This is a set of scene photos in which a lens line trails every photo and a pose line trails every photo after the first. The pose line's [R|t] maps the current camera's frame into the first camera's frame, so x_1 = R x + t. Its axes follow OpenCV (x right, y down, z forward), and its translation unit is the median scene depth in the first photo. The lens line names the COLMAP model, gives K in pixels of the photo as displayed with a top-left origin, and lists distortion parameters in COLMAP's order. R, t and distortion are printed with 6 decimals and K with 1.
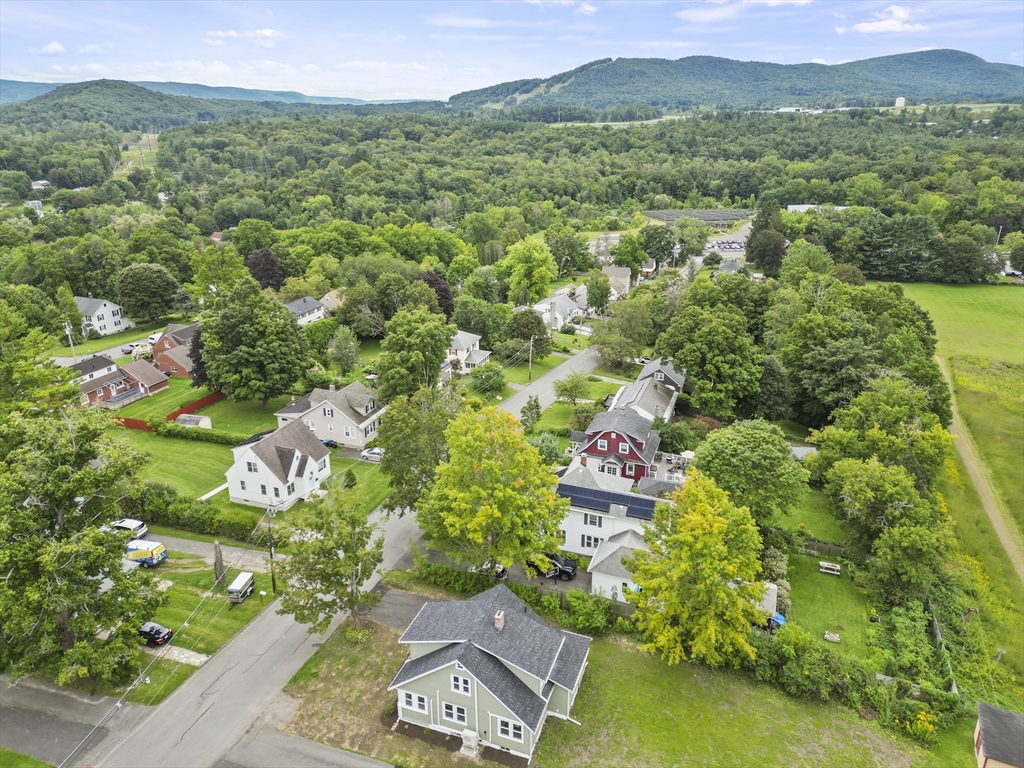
lens RADIAL K [[730.2, 0, 517.4], [0, 730.2, 385.4], [0, 0, 1]] dist [0.087353, -0.076874]
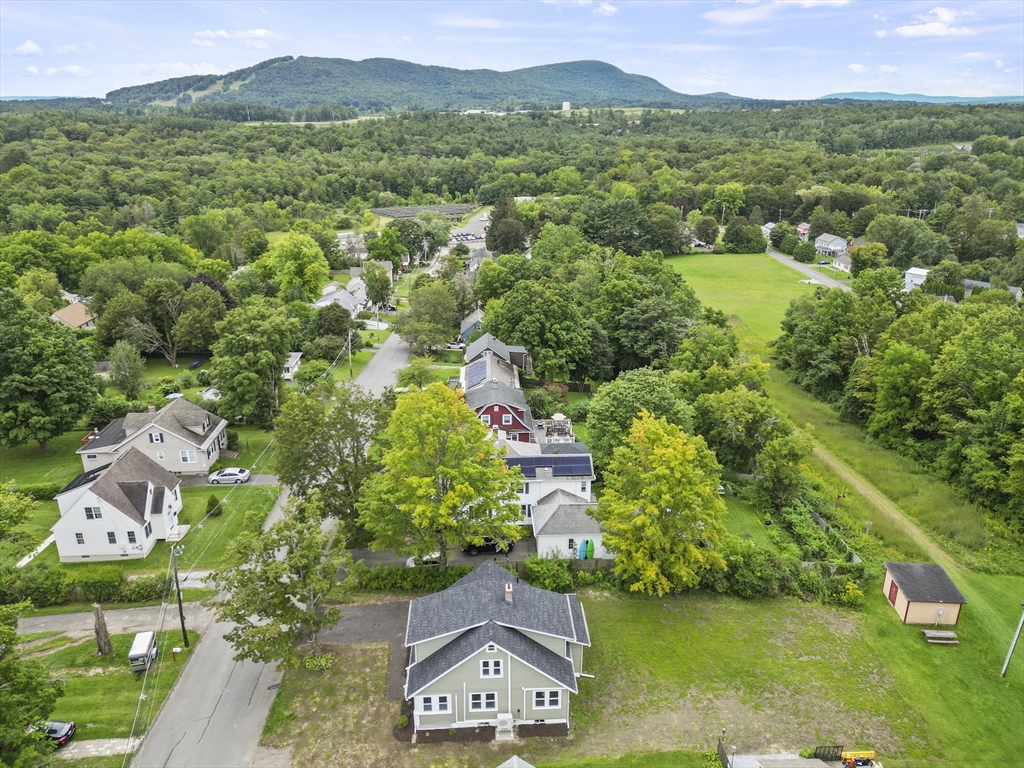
lens RADIAL K [[730.2, 0, 517.4], [0, 730.2, 385.4], [0, 0, 1]] dist [0.087353, -0.076874]
pose [[0.916942, -0.138884, 0.374070, -0.113217], [0.141039, 0.989765, 0.021756, 0.010463], [-0.373263, 0.032810, 0.927145, 0.033564]]
